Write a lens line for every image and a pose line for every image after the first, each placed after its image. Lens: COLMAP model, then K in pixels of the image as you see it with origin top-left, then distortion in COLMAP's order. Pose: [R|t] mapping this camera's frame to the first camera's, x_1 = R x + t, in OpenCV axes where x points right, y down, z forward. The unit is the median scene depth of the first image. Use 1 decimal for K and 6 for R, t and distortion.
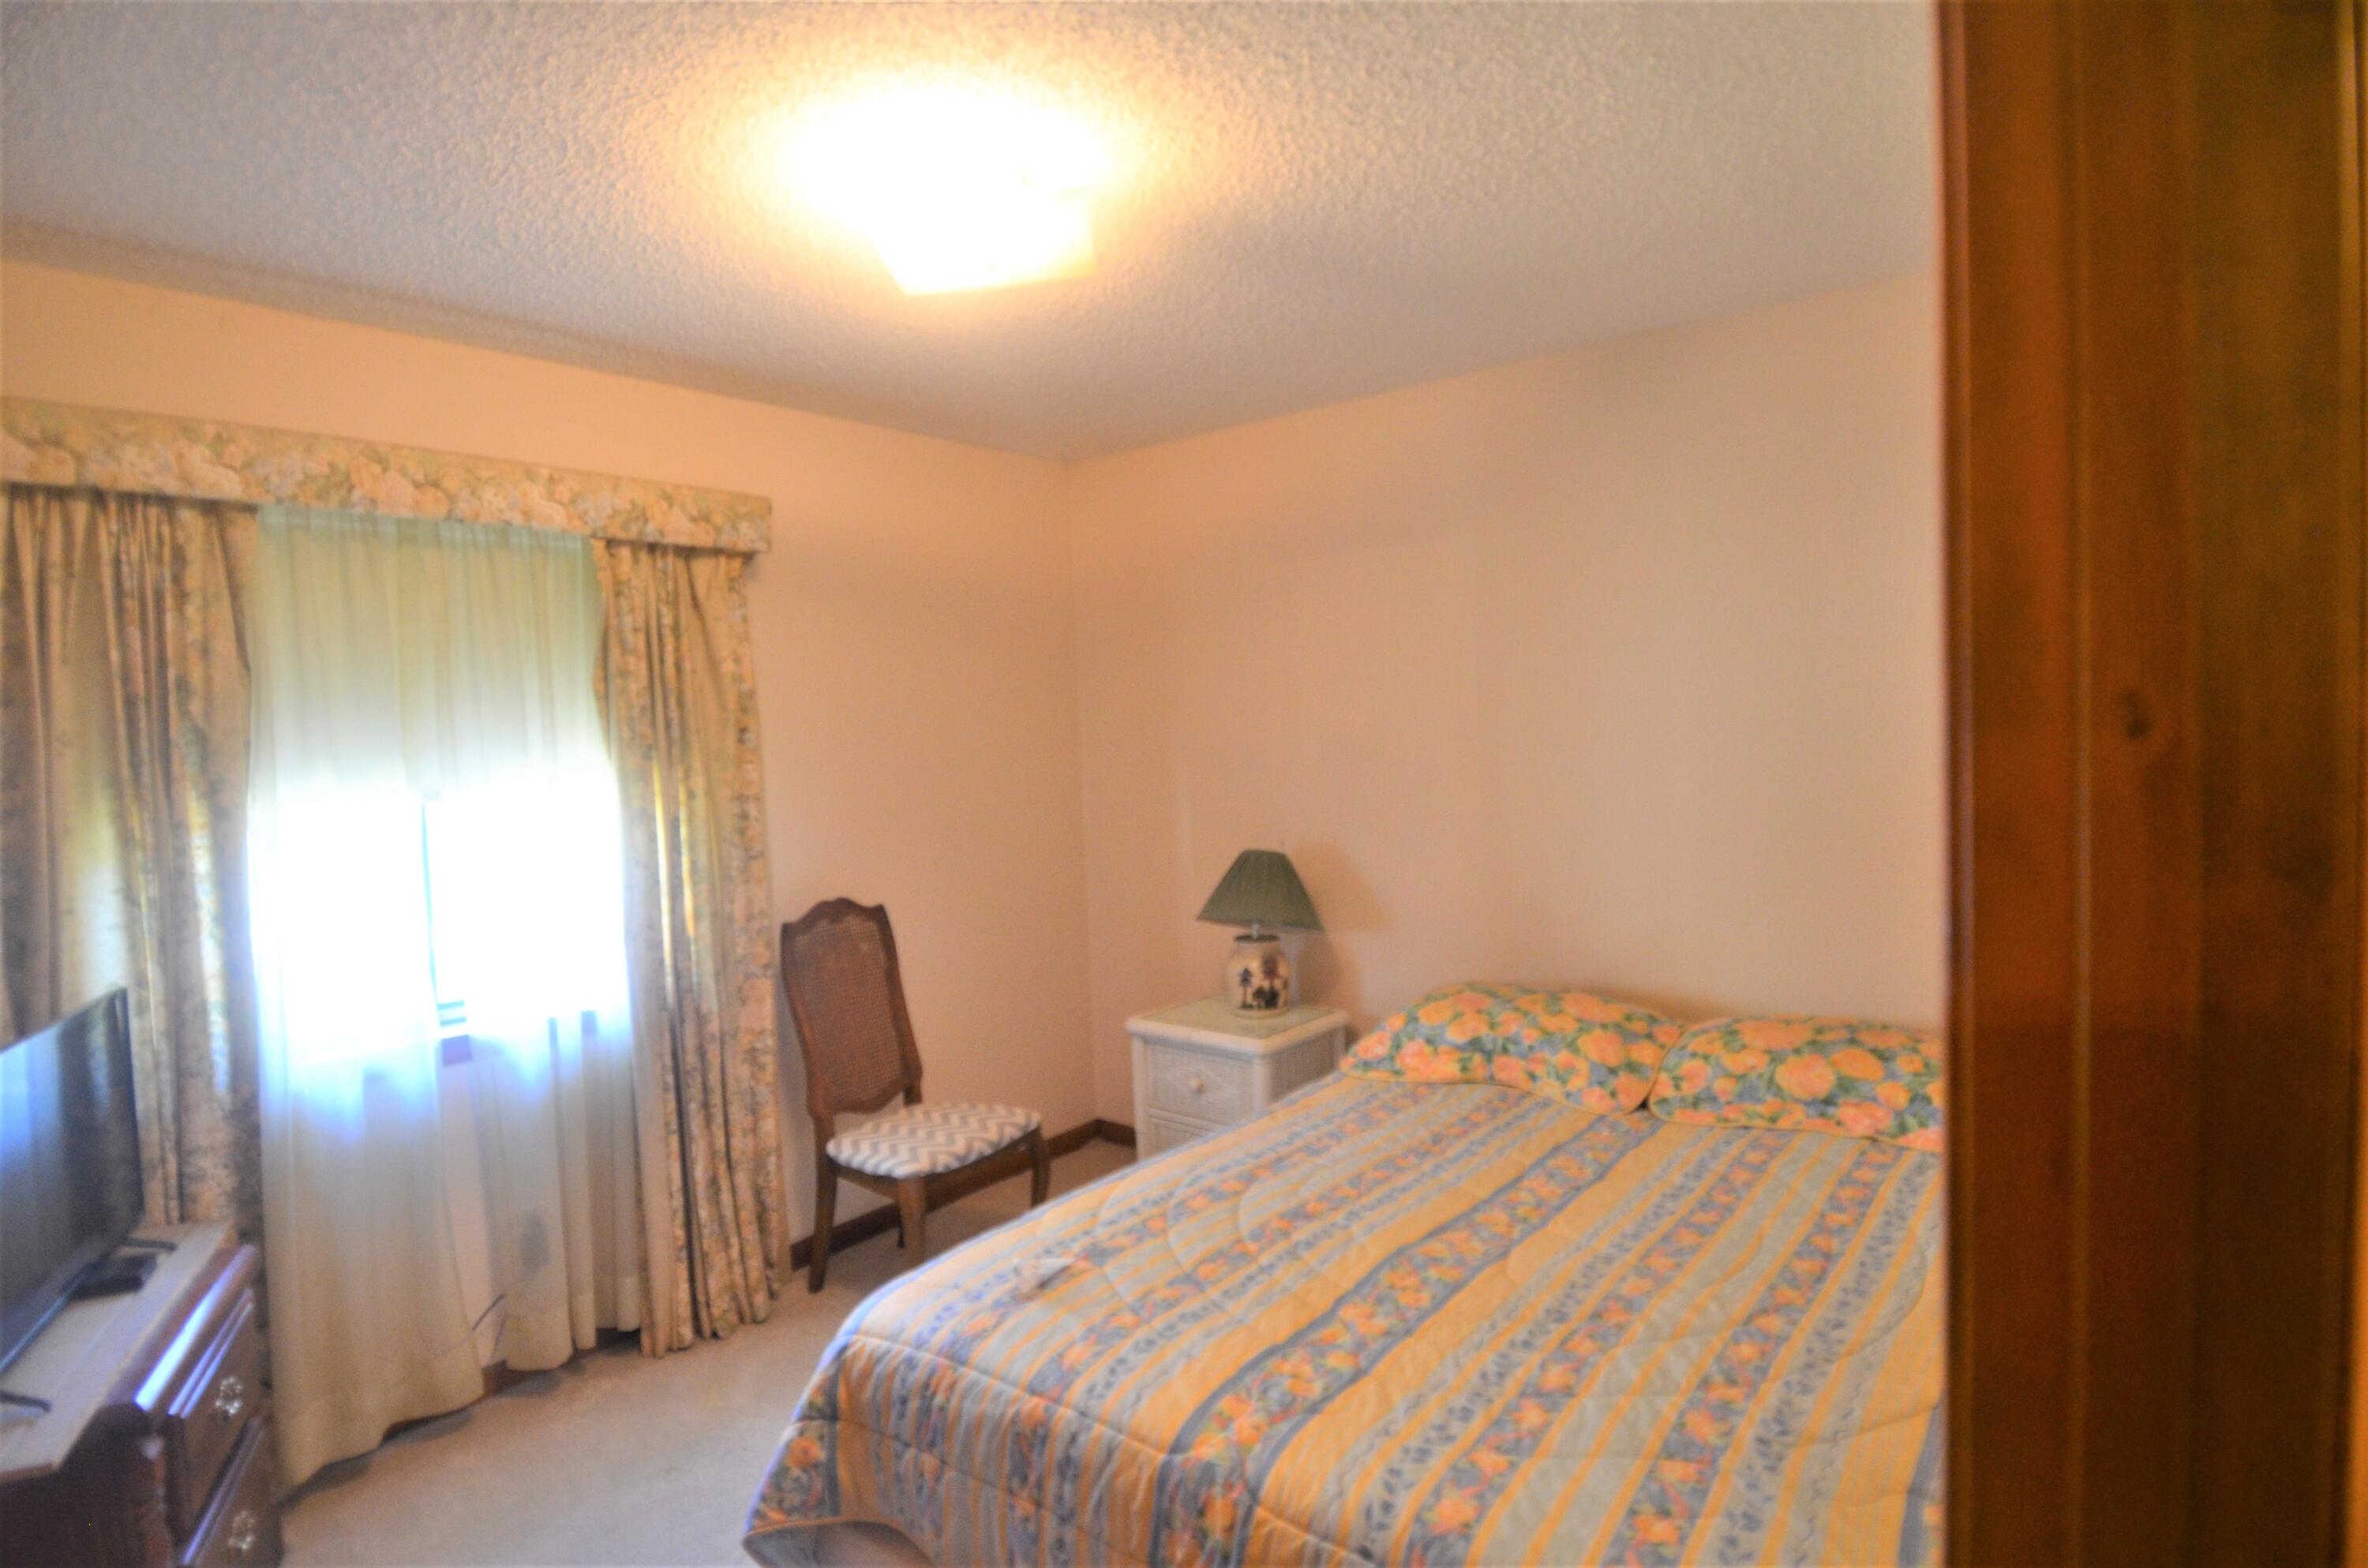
lens RADIAL K [[1217.8, 0, 1184.0], [0, 1217.8, 784.0], [0, 0, 1]] dist [0.025415, -0.036497]
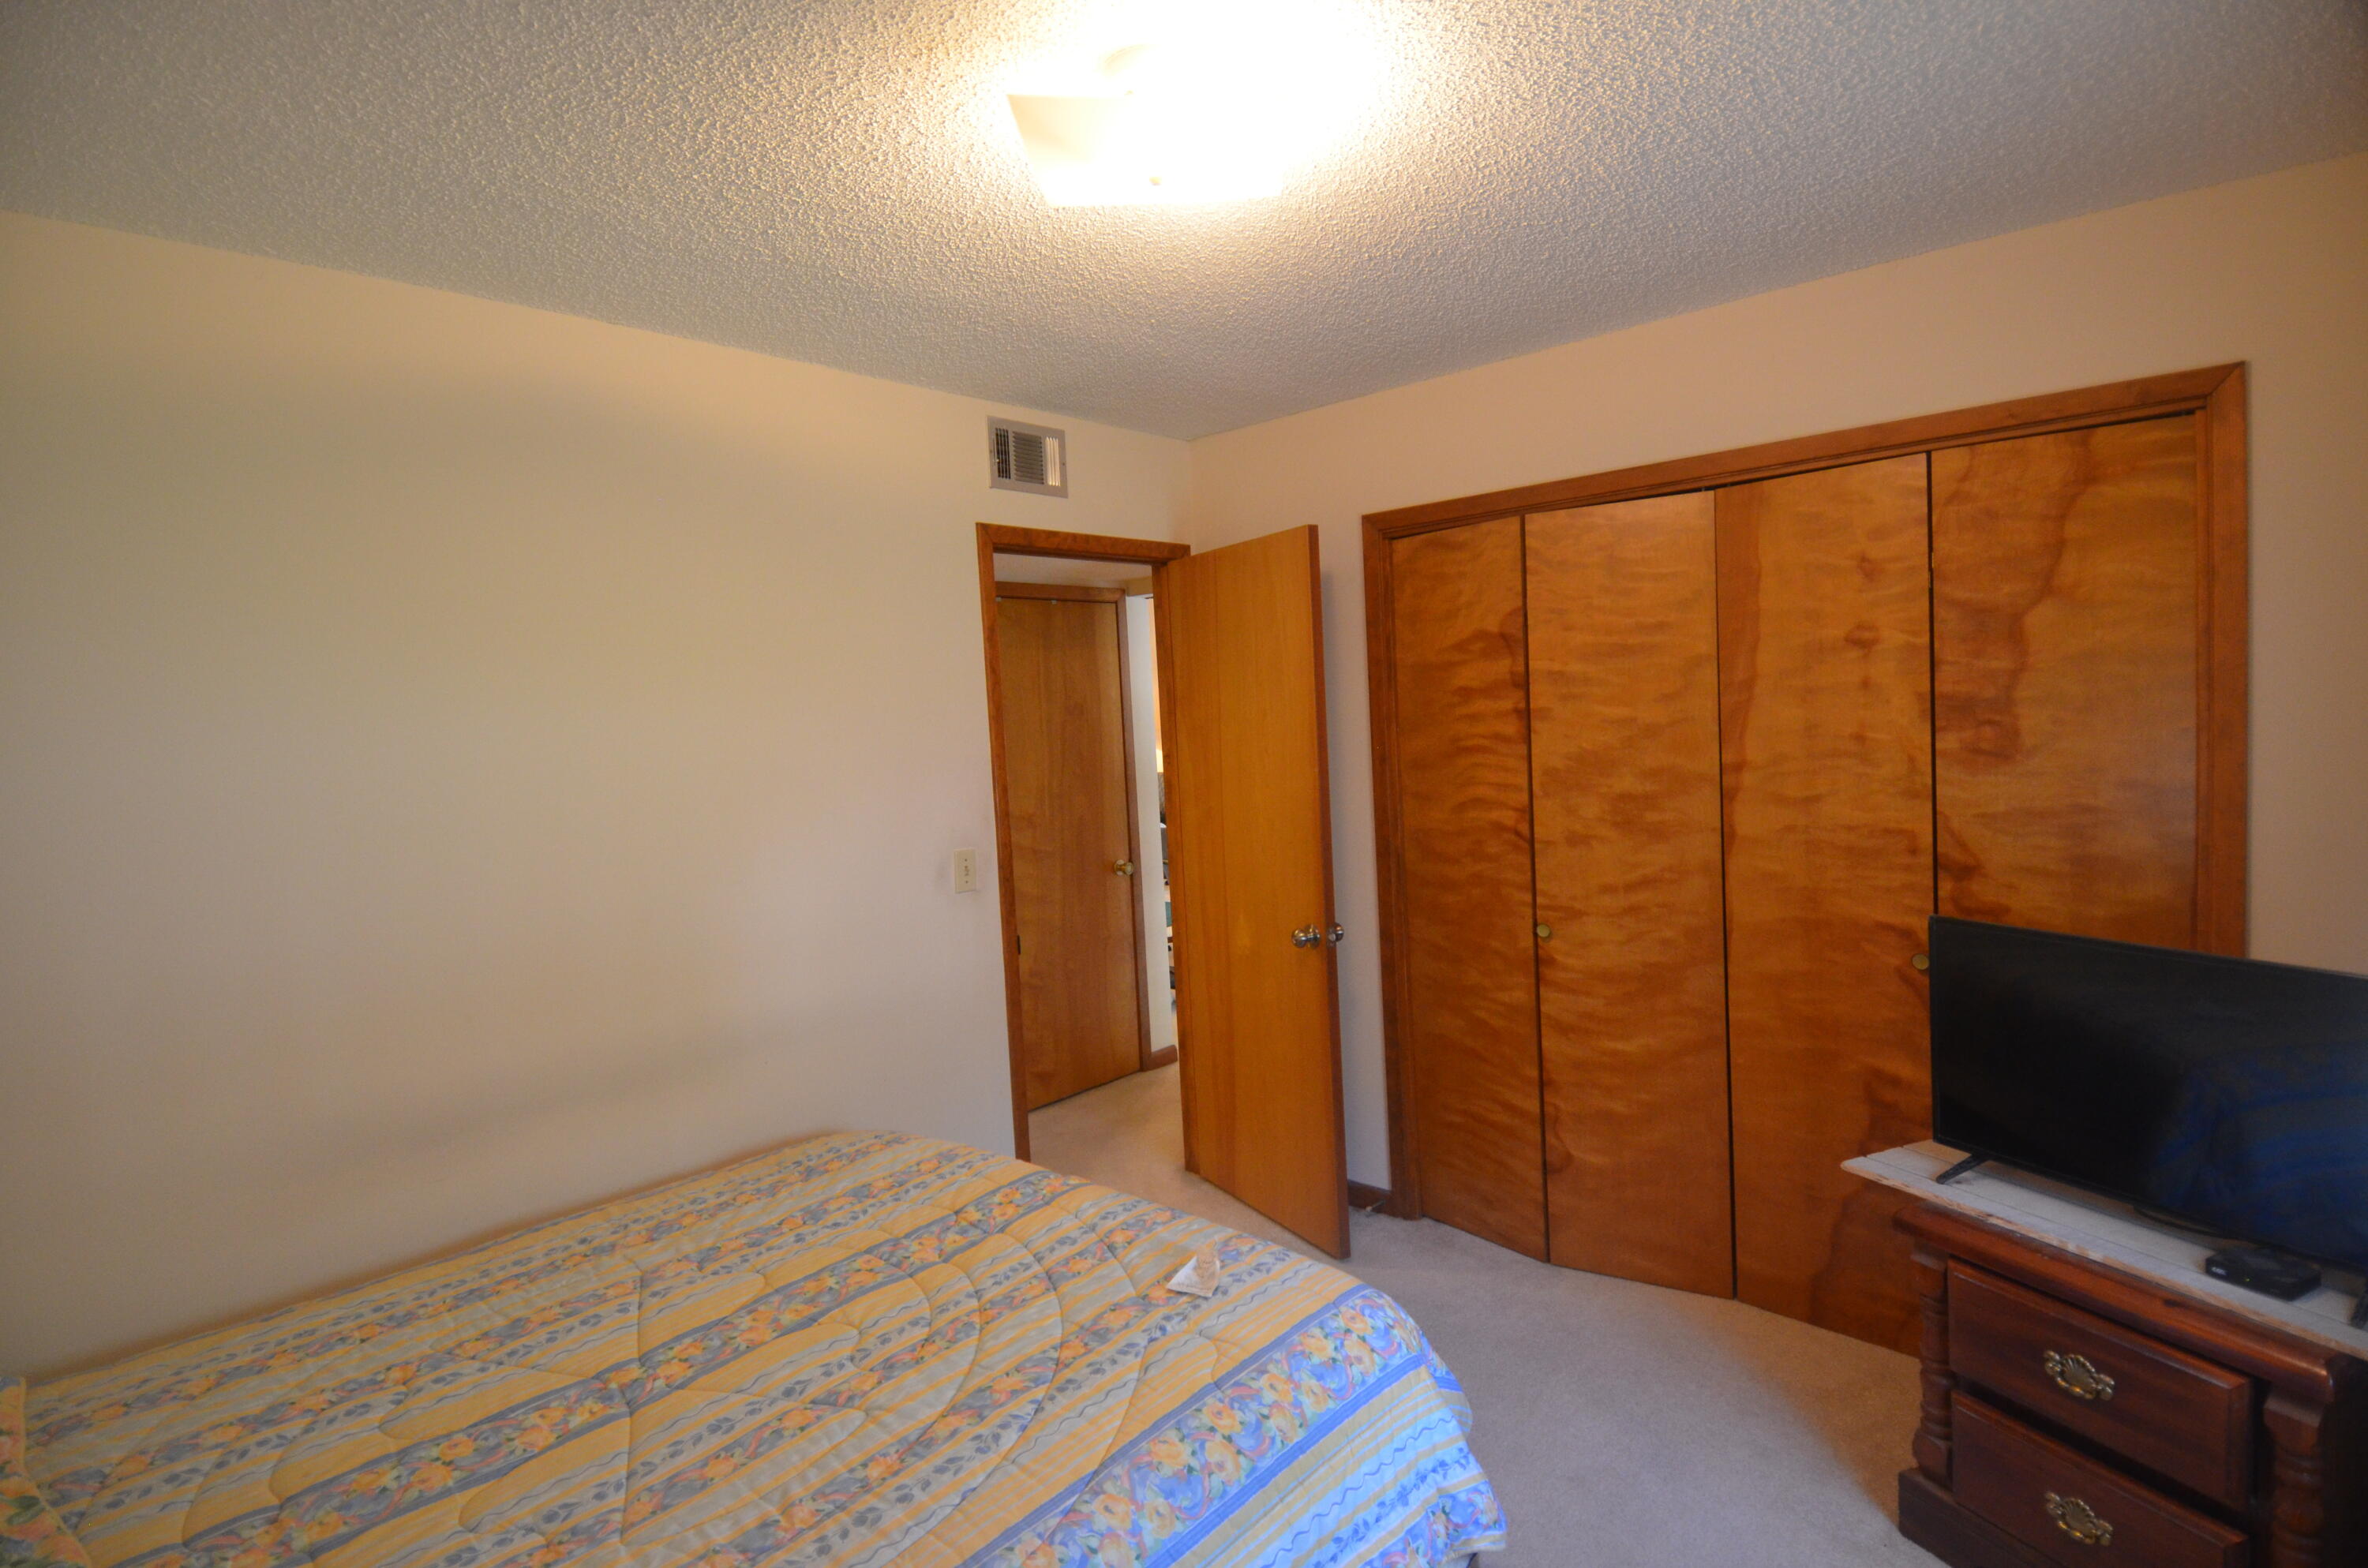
lens RADIAL K [[1217.8, 0, 1184.0], [0, 1217.8, 784.0], [0, 0, 1]] dist [0.025415, -0.036497]
pose [[-0.995243, 0.081624, 0.053189, -0.205804], [0.086710, 0.991037, 0.101622, -0.118649], [-0.044417, 0.105751, -0.993400, 2.104709]]
